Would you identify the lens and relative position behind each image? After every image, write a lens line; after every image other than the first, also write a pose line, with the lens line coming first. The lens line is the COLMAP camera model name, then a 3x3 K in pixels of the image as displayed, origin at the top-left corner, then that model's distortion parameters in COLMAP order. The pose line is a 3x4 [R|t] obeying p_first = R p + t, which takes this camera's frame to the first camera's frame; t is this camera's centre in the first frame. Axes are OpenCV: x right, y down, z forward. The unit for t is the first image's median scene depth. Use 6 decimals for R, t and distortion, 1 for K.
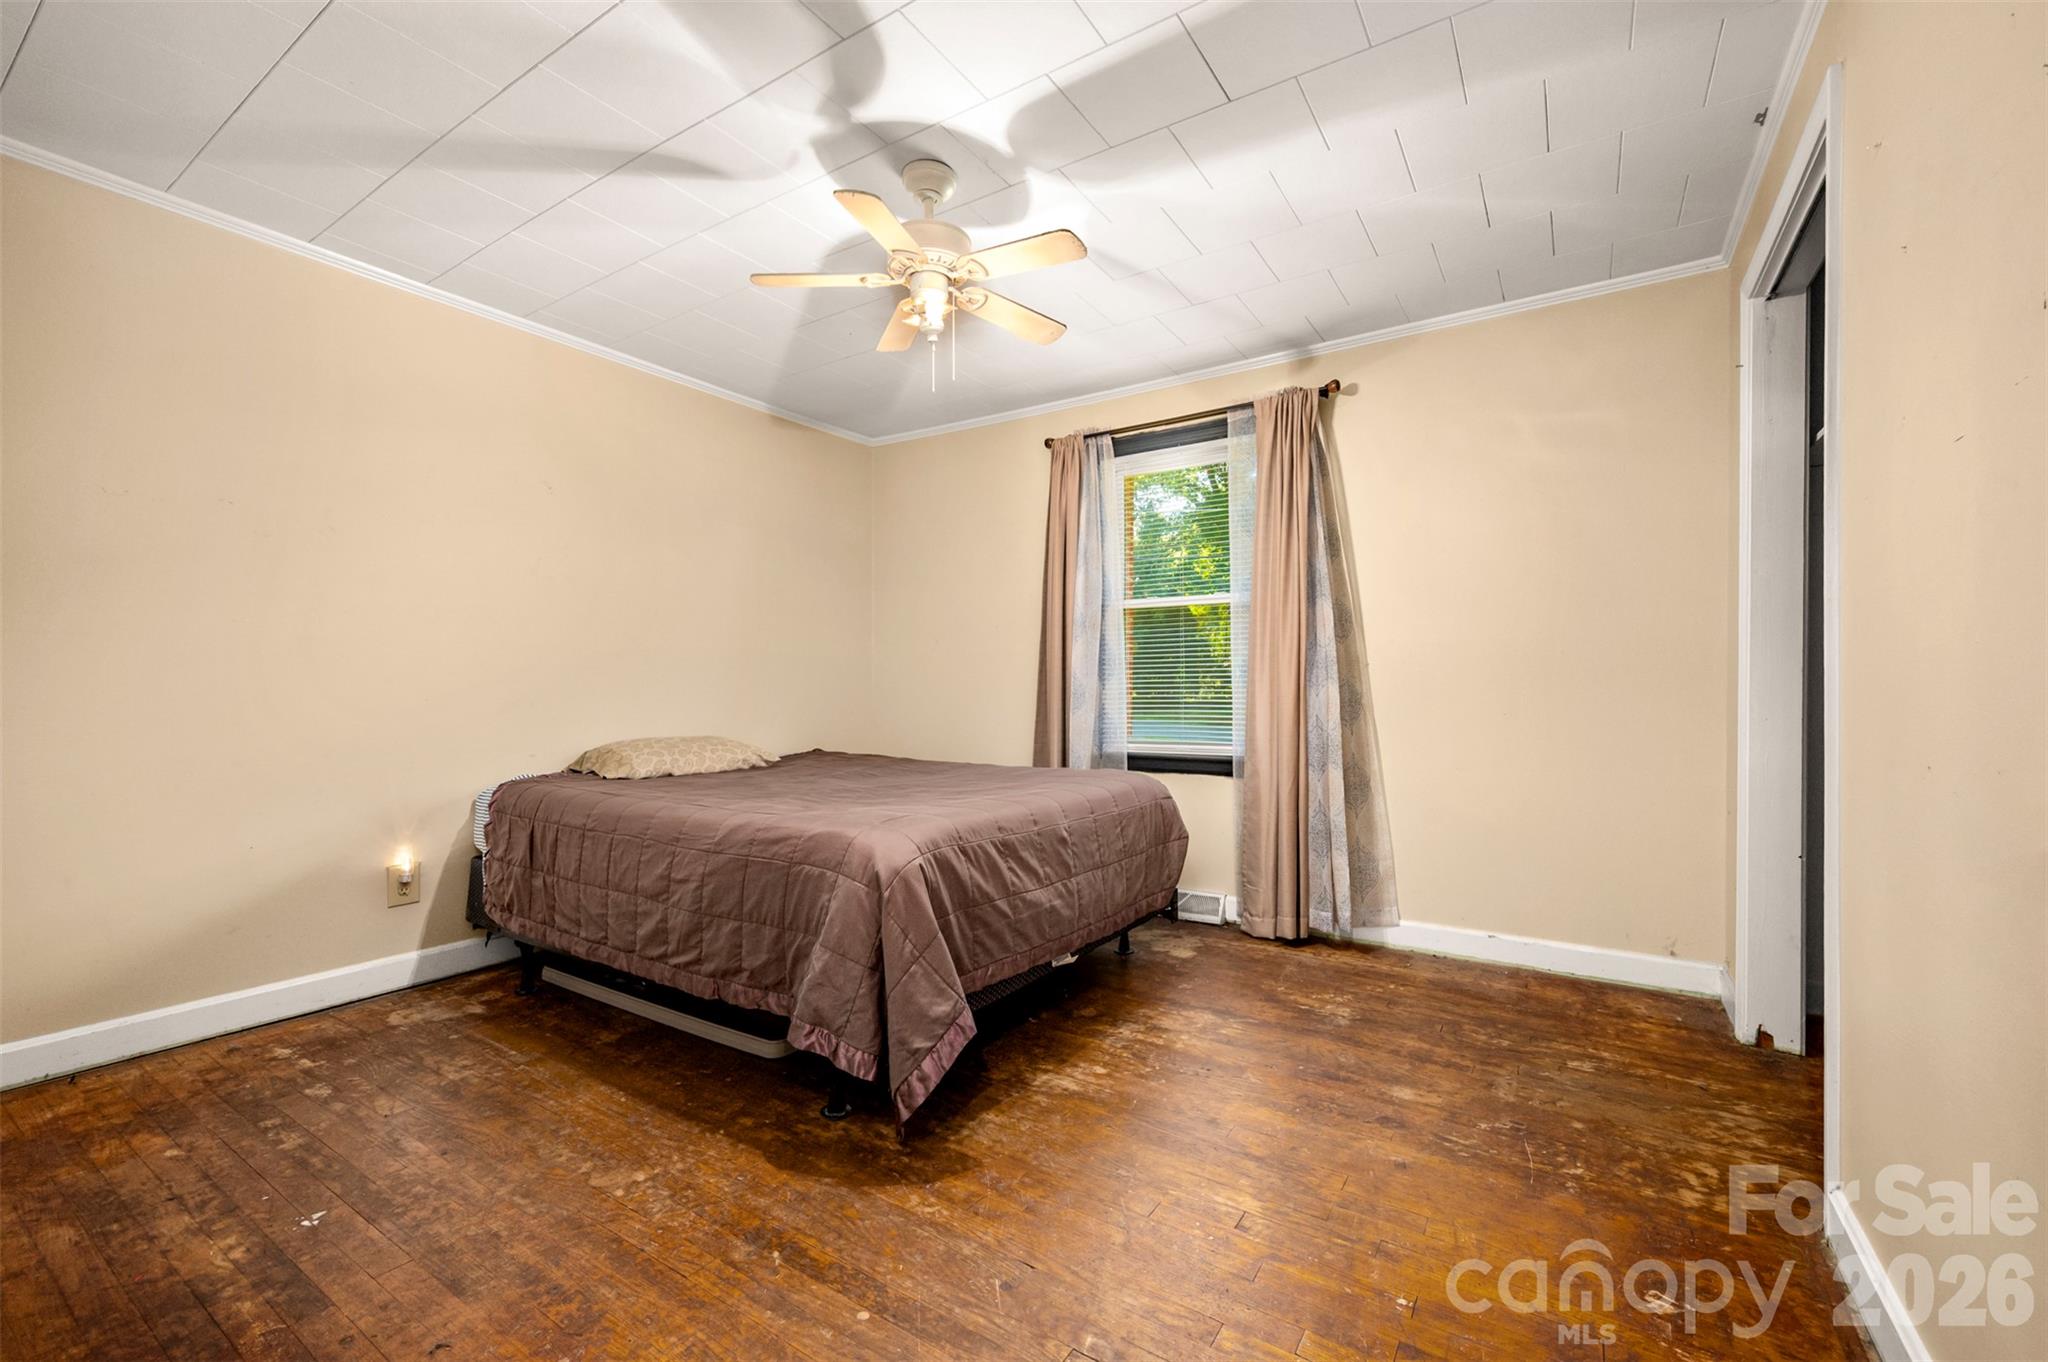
lens RADIAL K [[835.6, 0, 1027.2], [0, 835.6, 686.1], [0, 0, 1]] dist [-0.000427, 0.000190]
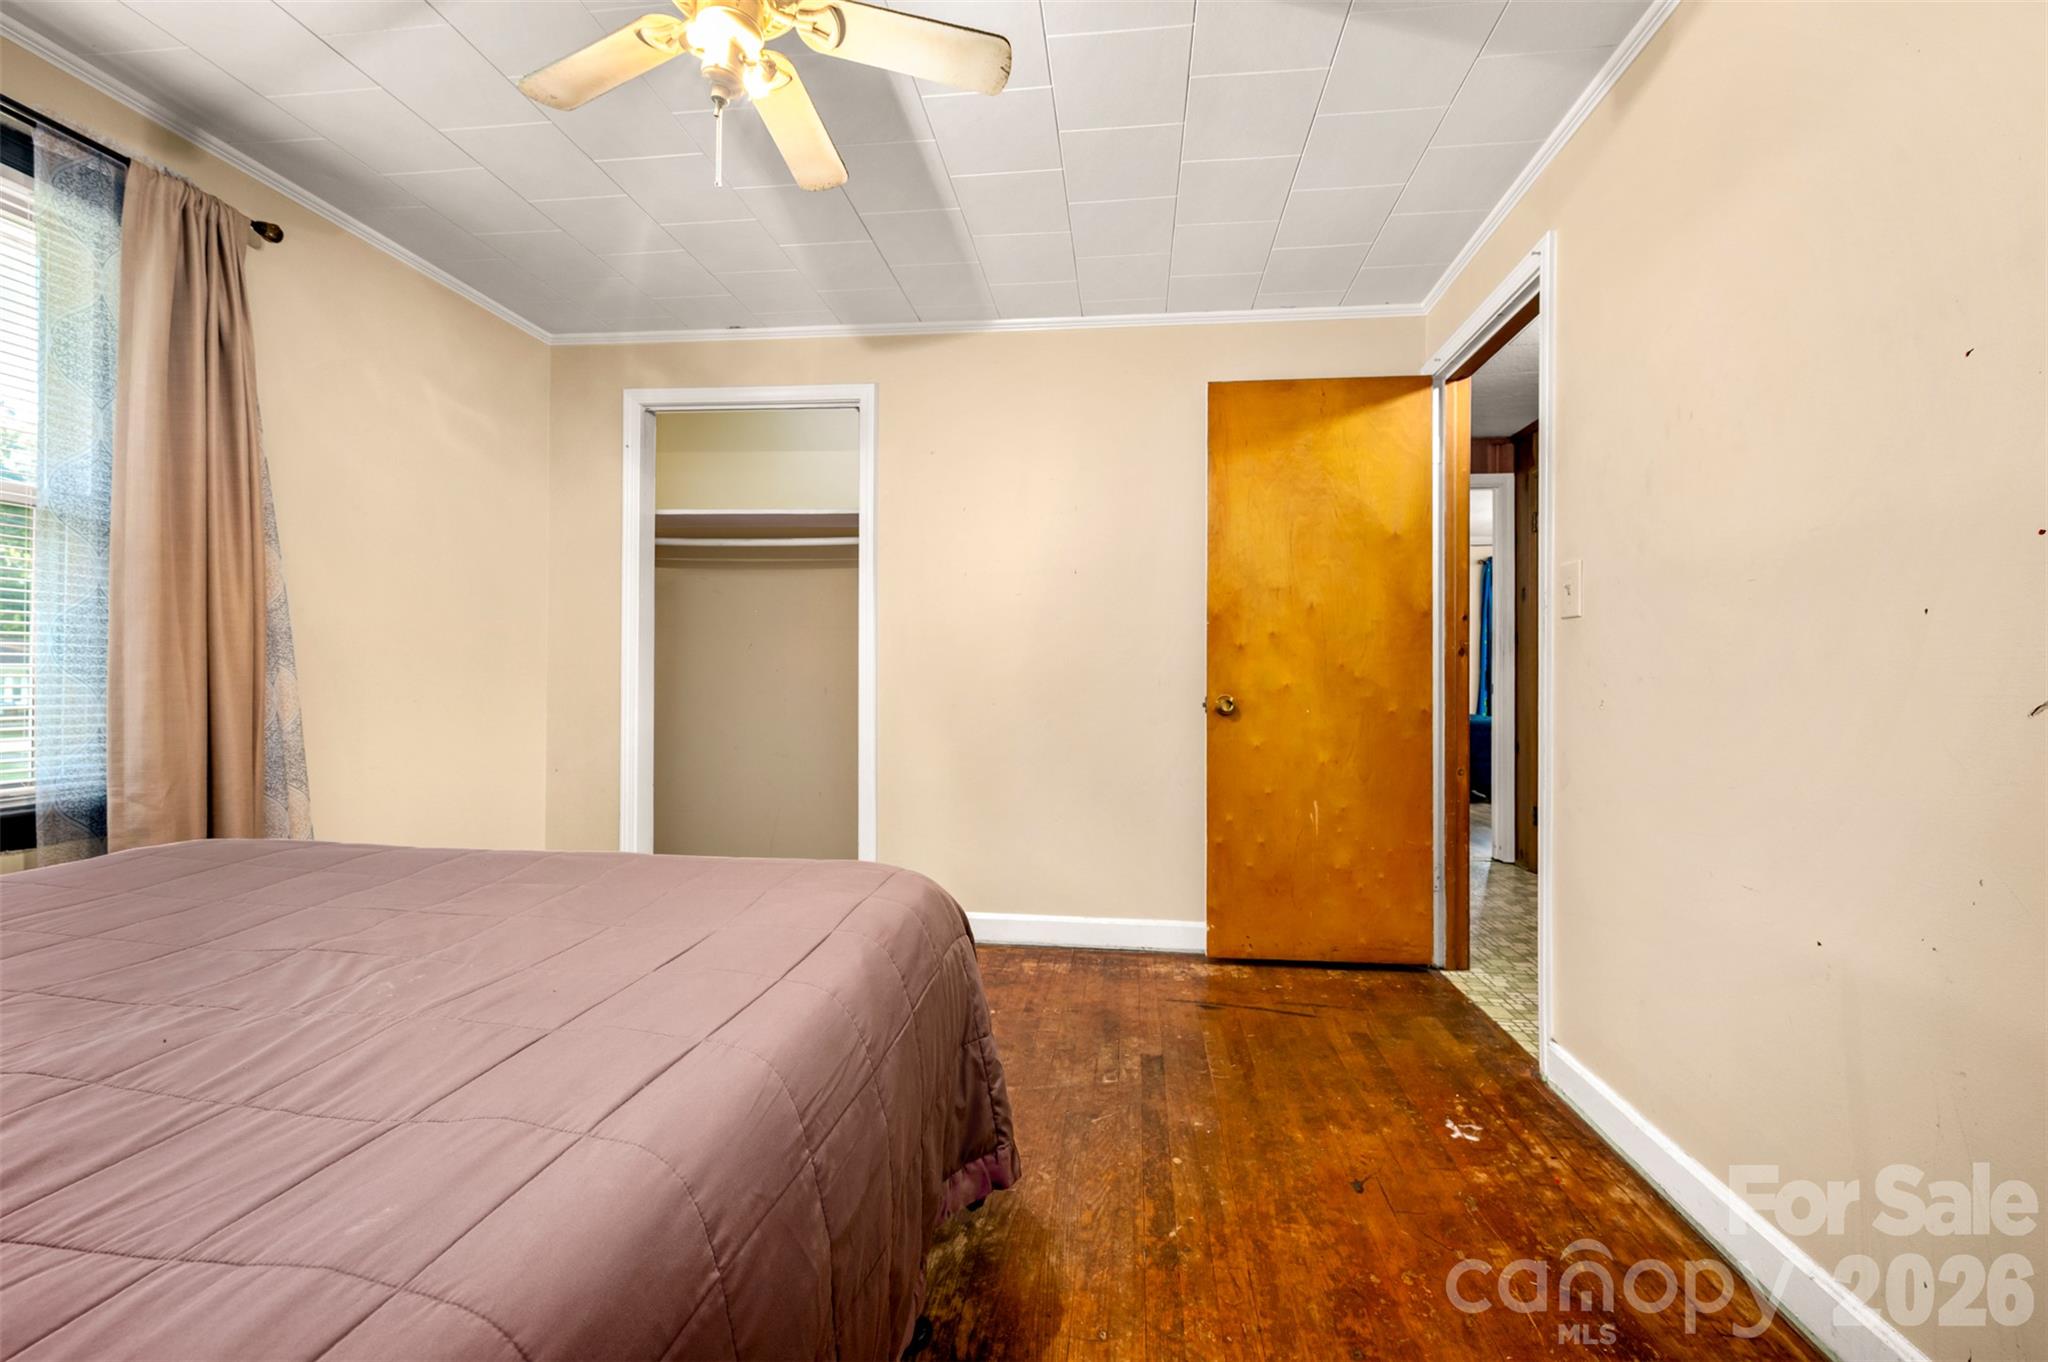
lens RADIAL K [[835.6, 0, 1026.4], [0, 835.6, 680.5], [0, 0, 1]] dist [-0.000427, 0.000190]
pose [[-0.437997, -0.010835, 0.898911, -1.153710], [-0.010016, 0.999924, 0.007172, -0.005745], [-0.898921, -0.005862, -0.438072, 1.637853]]
